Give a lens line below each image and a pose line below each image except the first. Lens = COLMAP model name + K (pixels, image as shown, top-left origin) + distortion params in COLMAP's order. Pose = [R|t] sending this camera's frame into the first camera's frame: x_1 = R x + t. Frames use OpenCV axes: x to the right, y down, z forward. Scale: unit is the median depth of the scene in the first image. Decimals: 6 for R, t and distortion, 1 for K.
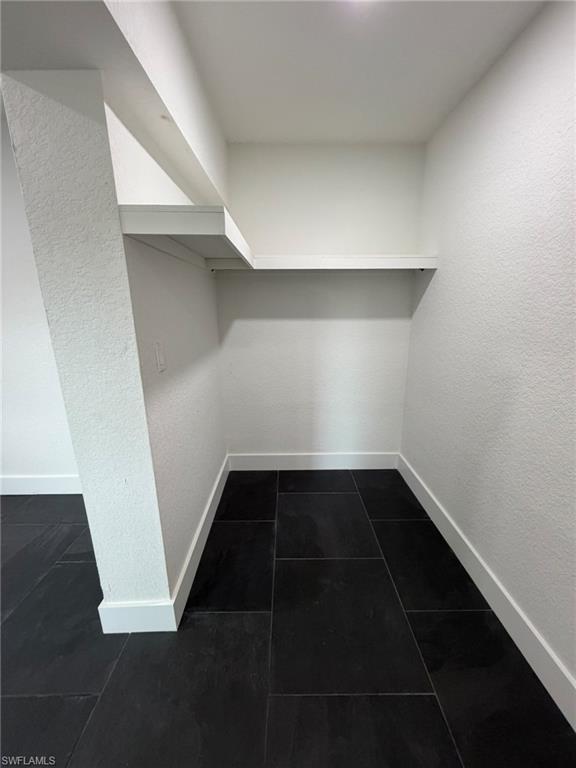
lens RADIAL K [[305.9, 0, 289.2], [0, 305.9, 383.3], [0, 0, 1]] dist [0.001558, -0.000209]
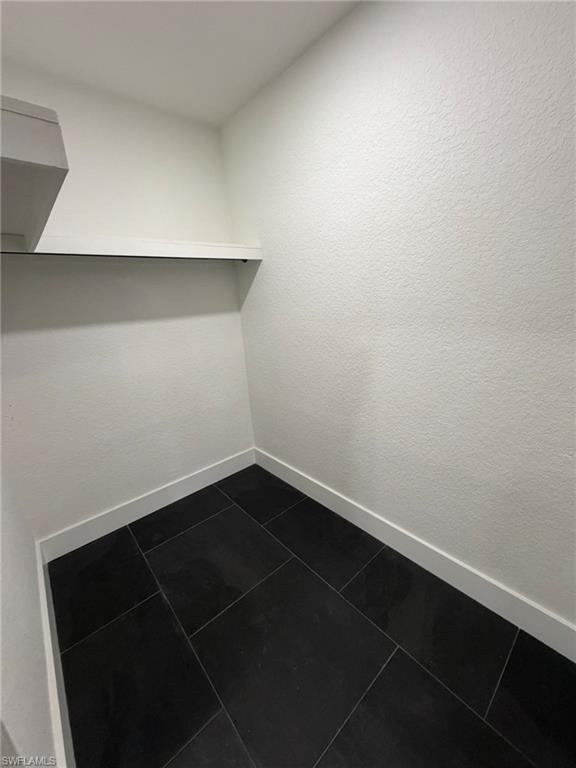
lens RADIAL K [[305.9, 0, 289.2], [0, 305.9, 383.3], [0, 0, 1]] dist [0.001558, -0.000209]
pose [[0.756744, -0.218293, 0.616188, -0.175130], [0.215889, 0.973166, 0.079622, -0.040796], [-0.617034, 0.072775, 0.783564, 0.196013]]
